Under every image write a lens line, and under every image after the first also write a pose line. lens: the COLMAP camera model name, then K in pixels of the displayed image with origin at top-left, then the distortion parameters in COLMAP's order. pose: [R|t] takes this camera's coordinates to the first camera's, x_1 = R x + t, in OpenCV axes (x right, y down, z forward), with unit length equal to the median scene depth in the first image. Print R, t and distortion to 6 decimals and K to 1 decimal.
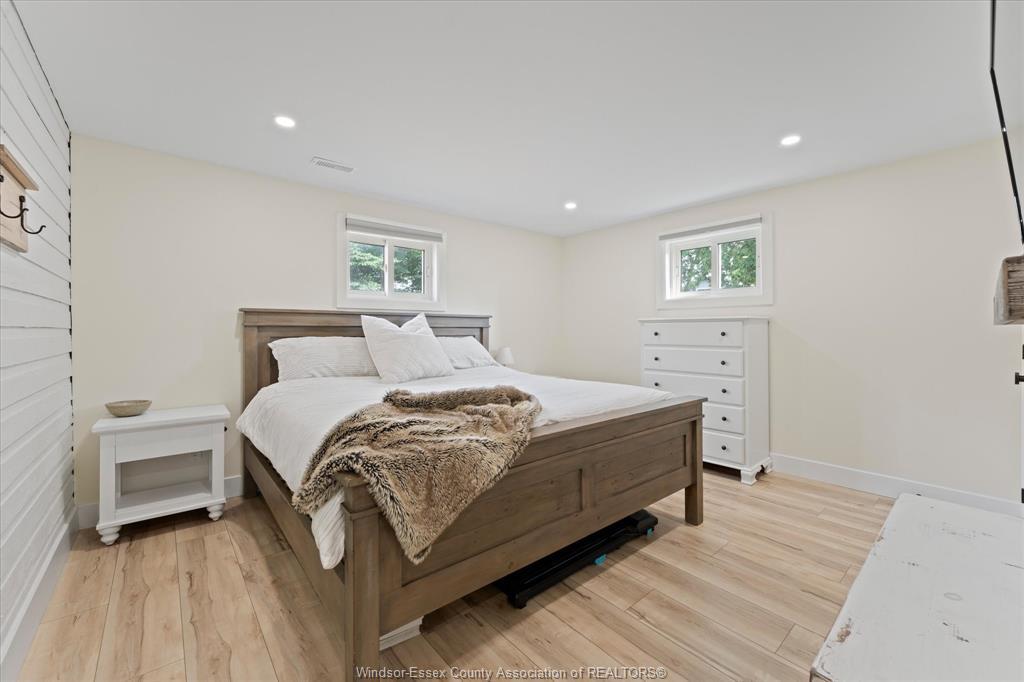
lens RADIAL K [[383.1, 0, 512.0], [0, 383.1, 341.0], [0, 0, 1]] dist [-0.031124, -0.000082]
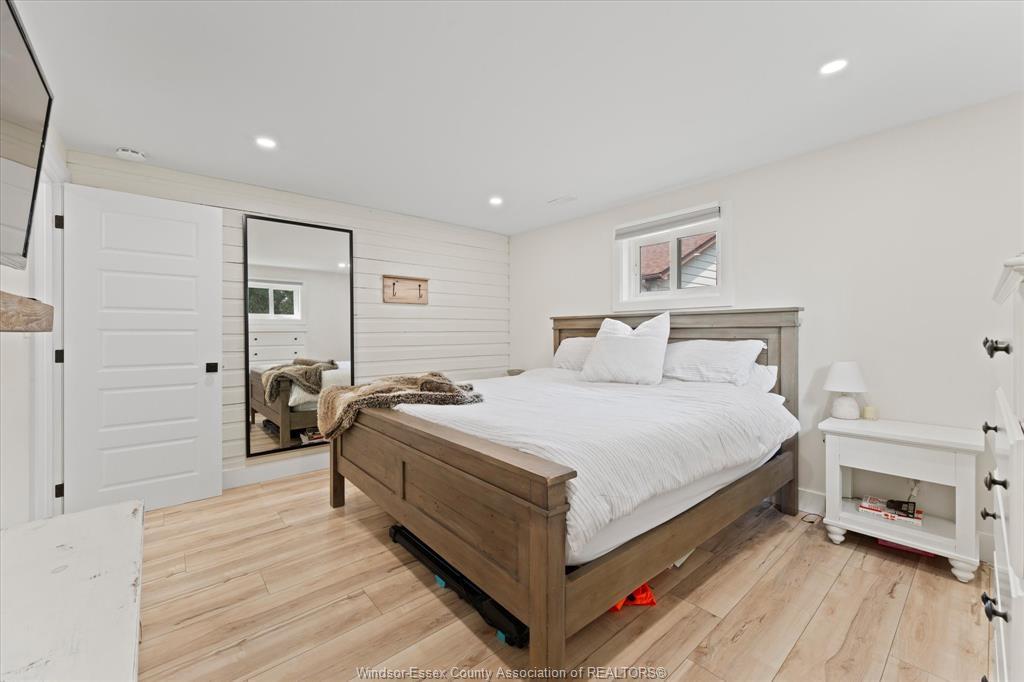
lens RADIAL K [[406.8, 0, 510.1], [0, 406.8, 335.0], [0, 0, 1]] dist [0.000021, 0.000007]
pose [[0.036855, -0.000756, -0.999320, 1.043650], [-0.031481, 0.999503, -0.001917, -0.012126], [0.998825, 0.031530, 0.036813, 0.956645]]
